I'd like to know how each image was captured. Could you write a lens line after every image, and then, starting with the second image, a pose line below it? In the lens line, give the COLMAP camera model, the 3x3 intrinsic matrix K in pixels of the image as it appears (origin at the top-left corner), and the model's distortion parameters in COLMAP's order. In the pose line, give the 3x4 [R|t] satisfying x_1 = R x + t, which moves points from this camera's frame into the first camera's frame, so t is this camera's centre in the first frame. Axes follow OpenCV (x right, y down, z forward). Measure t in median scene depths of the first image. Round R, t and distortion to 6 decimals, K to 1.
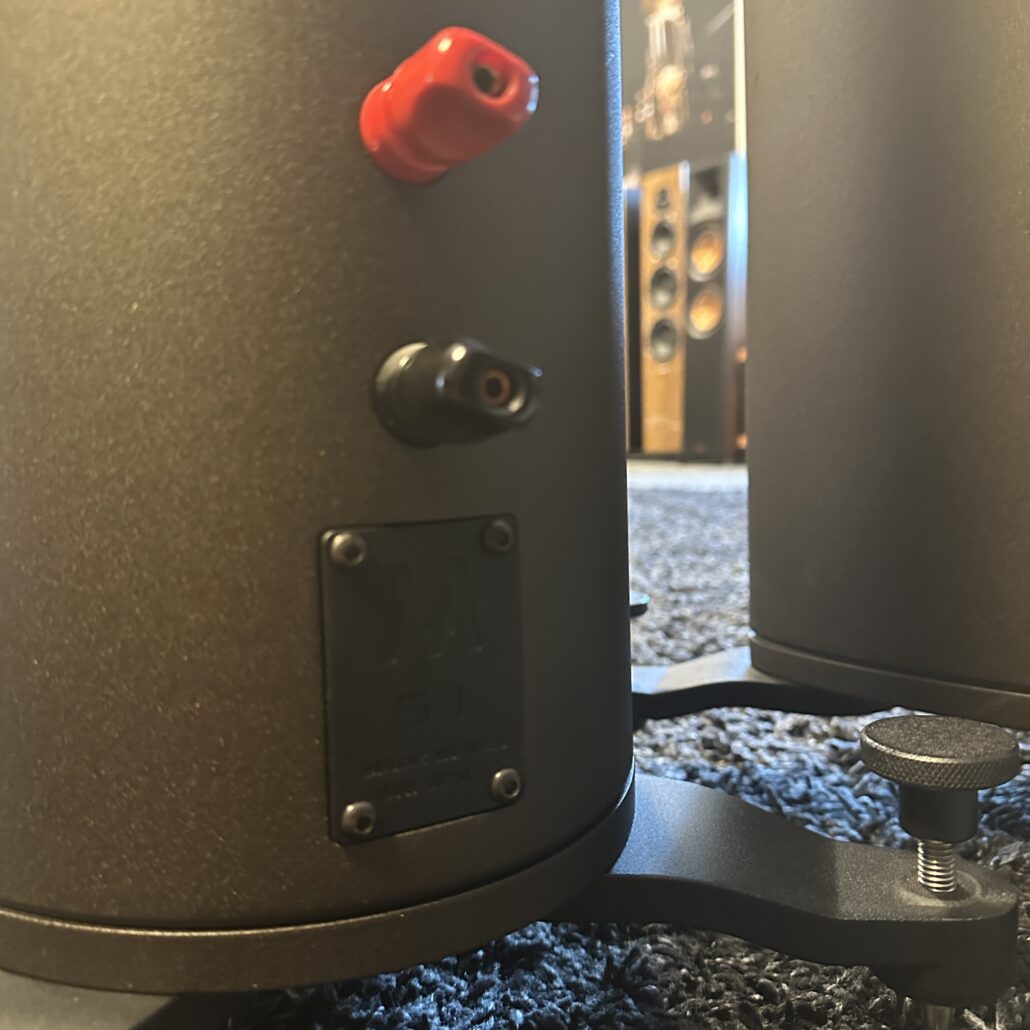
lens RADIAL K [[1021.4, 0, 492.8], [0, 1021.4, 514.3], [0, 0, 1]] dist [0.091405, -0.192295]
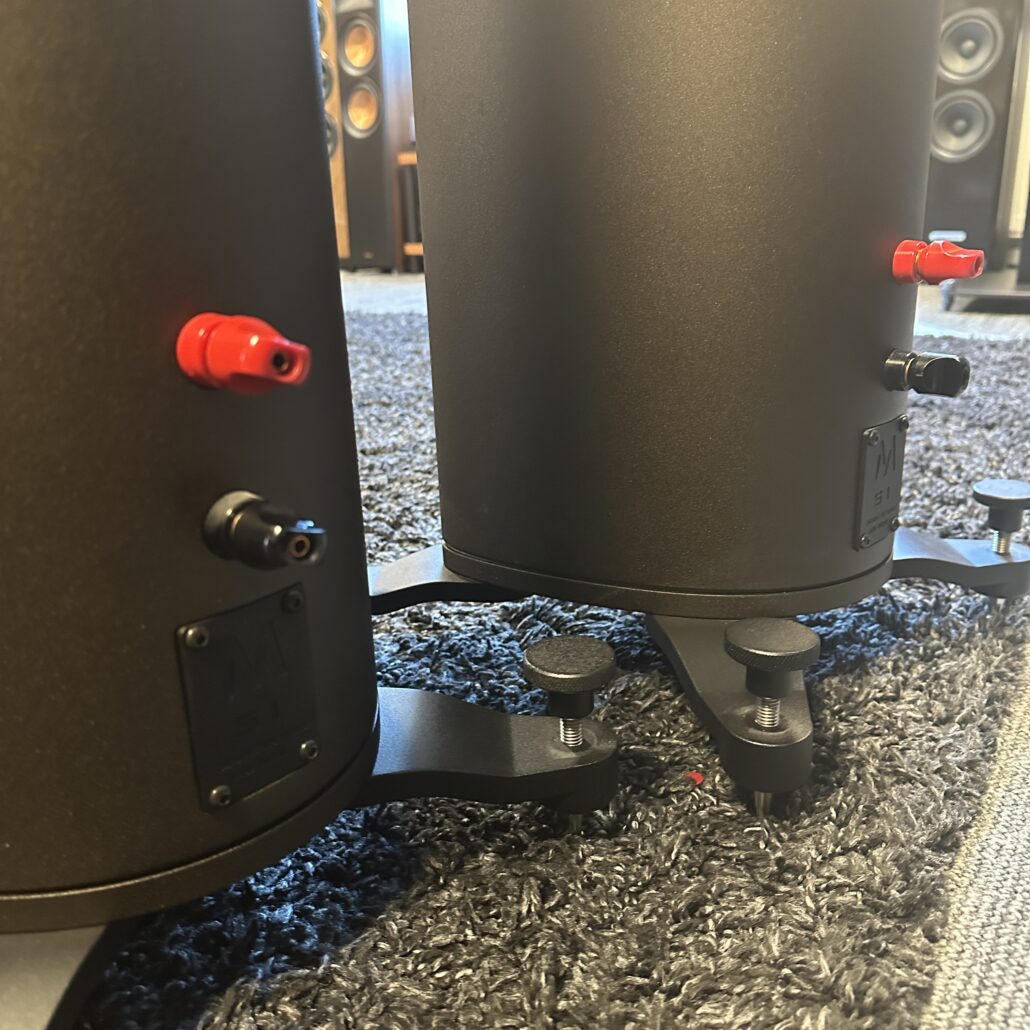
lens RADIAL K [[1021.4, 0, 492.8], [0, 1021.4, 514.3], [0, 0, 1]] dist [0.091405, -0.192295]
pose [[0.948416, -0.109579, 0.297488, -0.085553], [0.043505, 0.974474, 0.220246, -0.241955], [-0.314029, -0.195943, 0.928974, -0.264049]]
